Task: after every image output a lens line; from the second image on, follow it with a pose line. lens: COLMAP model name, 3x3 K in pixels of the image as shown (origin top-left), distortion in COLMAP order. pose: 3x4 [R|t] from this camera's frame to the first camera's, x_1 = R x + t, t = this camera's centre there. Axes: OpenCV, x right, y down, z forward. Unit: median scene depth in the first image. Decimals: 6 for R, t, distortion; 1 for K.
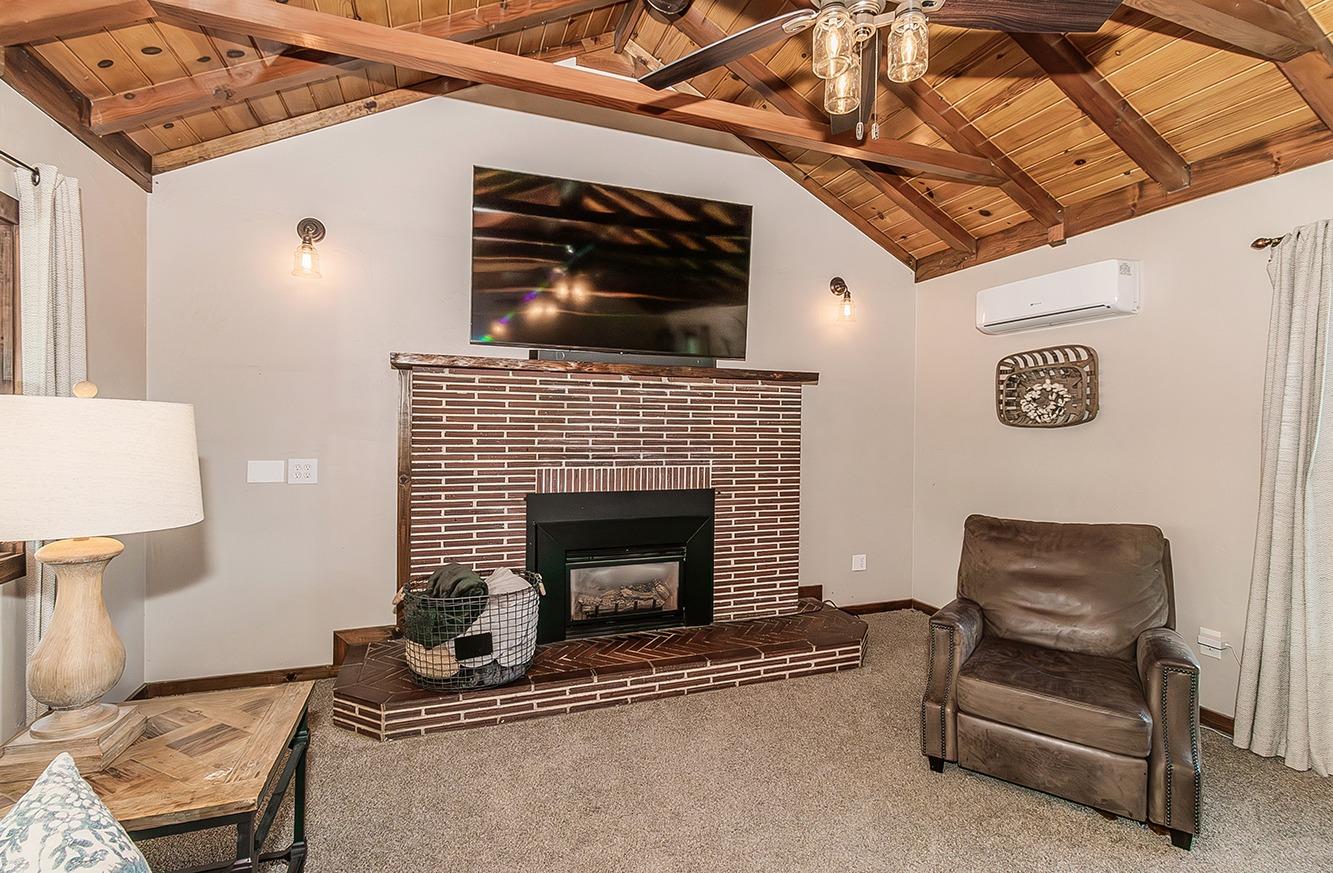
lens RADIAL K [[603.1, 0, 669.2], [0, 603.1, 433.2], [0, 0, 1]] dist [0.000716, 0.000104]
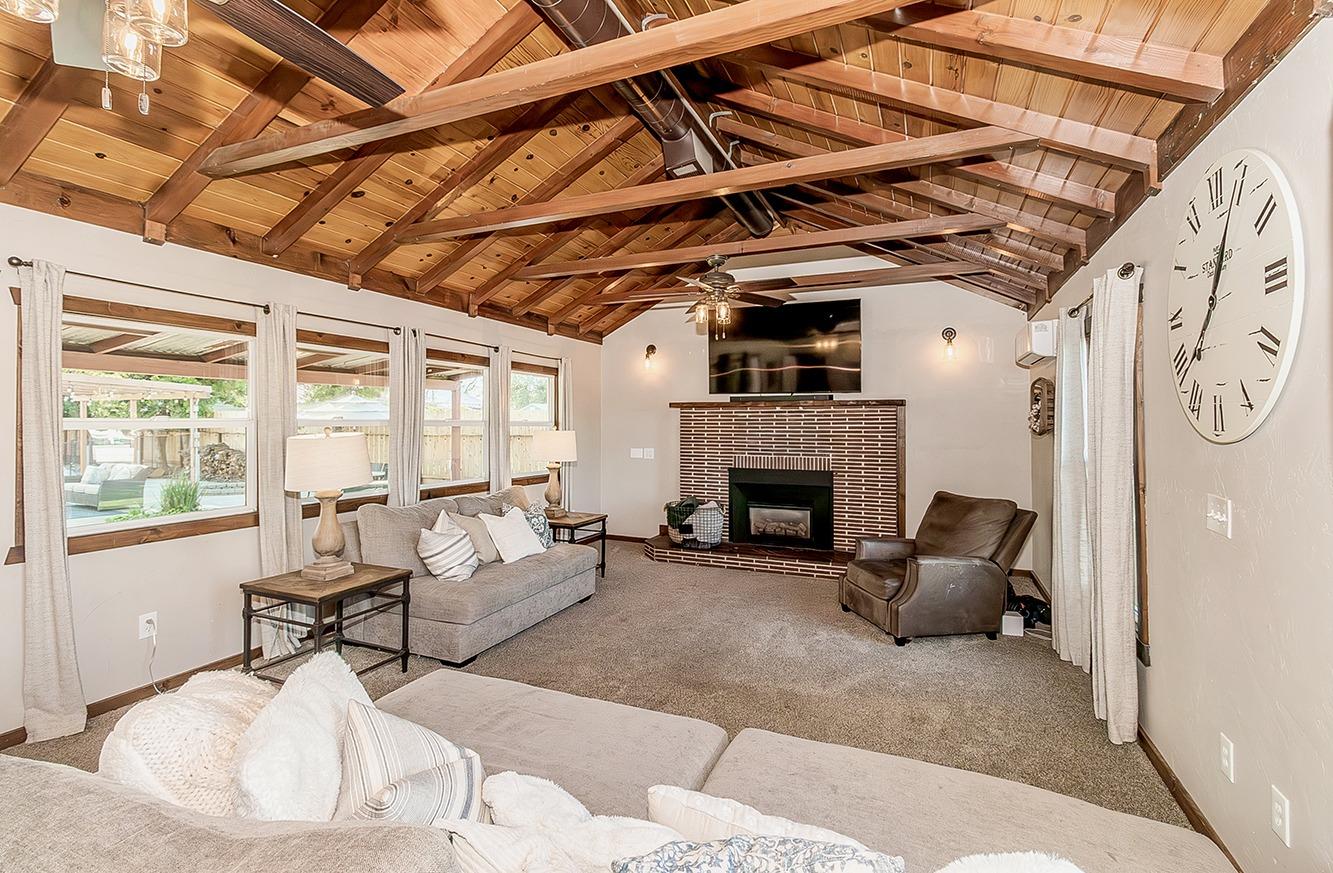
lens RADIAL K [[603.1, 0, 669.2], [0, 603.1, 433.2], [0, 0, 1]] dist [0.000716, 0.000104]
pose [[0.721416, 0.003425, -0.692494, 0.978391], [-0.000812, 0.999991, 0.004100, -0.022195], [0.692501, -0.002395, 0.721412, -0.576293]]
